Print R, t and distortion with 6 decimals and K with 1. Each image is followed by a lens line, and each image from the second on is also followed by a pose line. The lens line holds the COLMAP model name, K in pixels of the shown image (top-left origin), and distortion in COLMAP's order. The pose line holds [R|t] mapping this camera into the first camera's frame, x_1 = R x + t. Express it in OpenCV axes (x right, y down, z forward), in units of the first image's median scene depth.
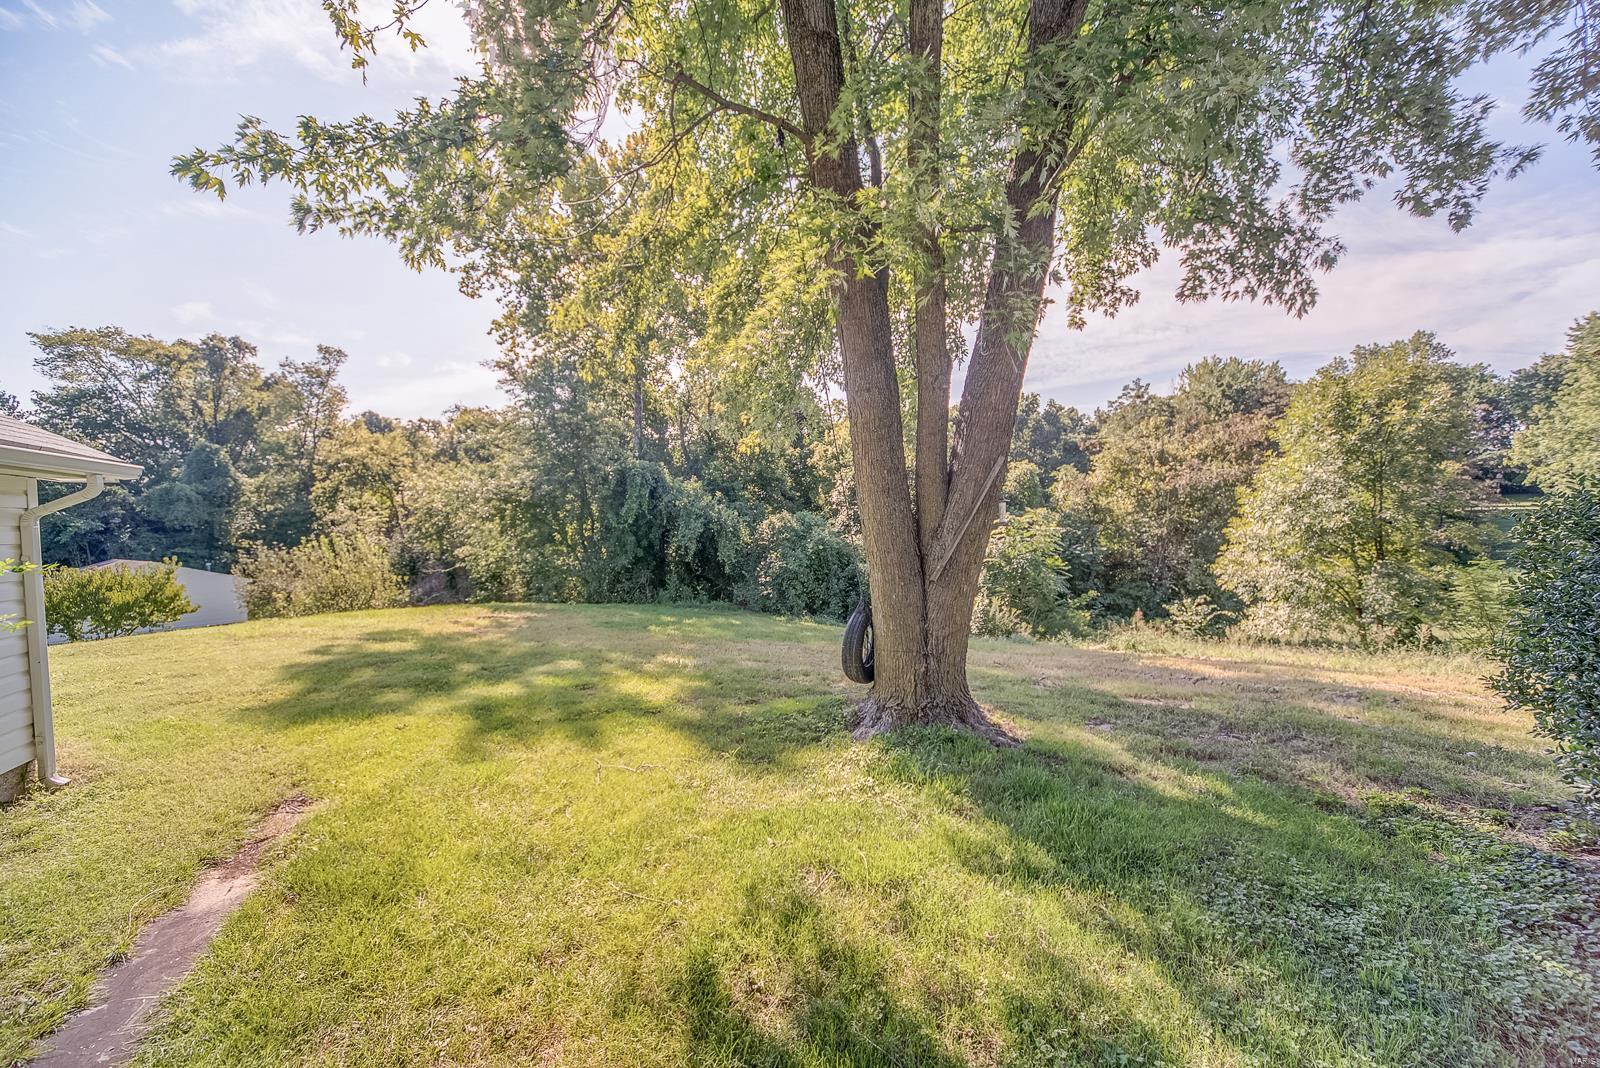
lens RADIAL K [[561.1, 0, 800.0], [0, 561.1, 534.0], [0, 0, 1]] dist [-0.002721, -0.000029]
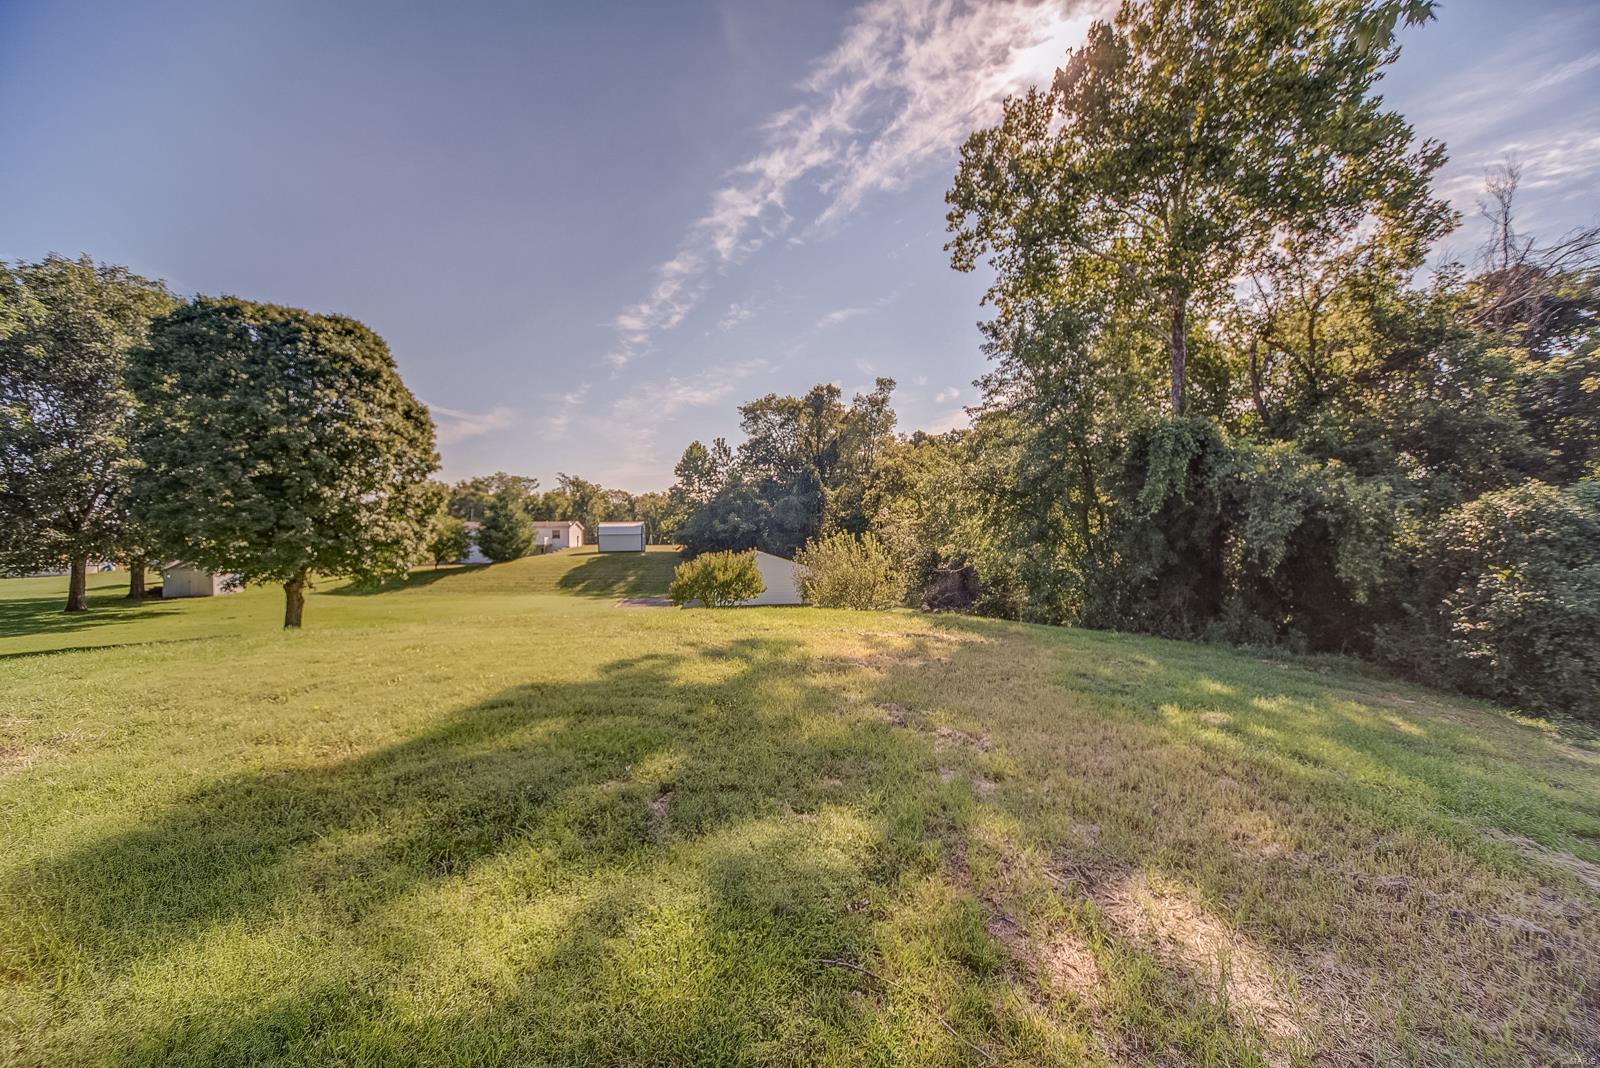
lens RADIAL K [[561.1, 0, 800.0], [0, 561.1, 534.0], [0, 0, 1]] dist [-0.002721, -0.000029]
pose [[0.629548, 0.004637, -0.776948, -0.047602], [-0.014036, 0.999887, -0.005405, 0.012752], [0.776835, 0.014308, 0.629541, 0.232683]]
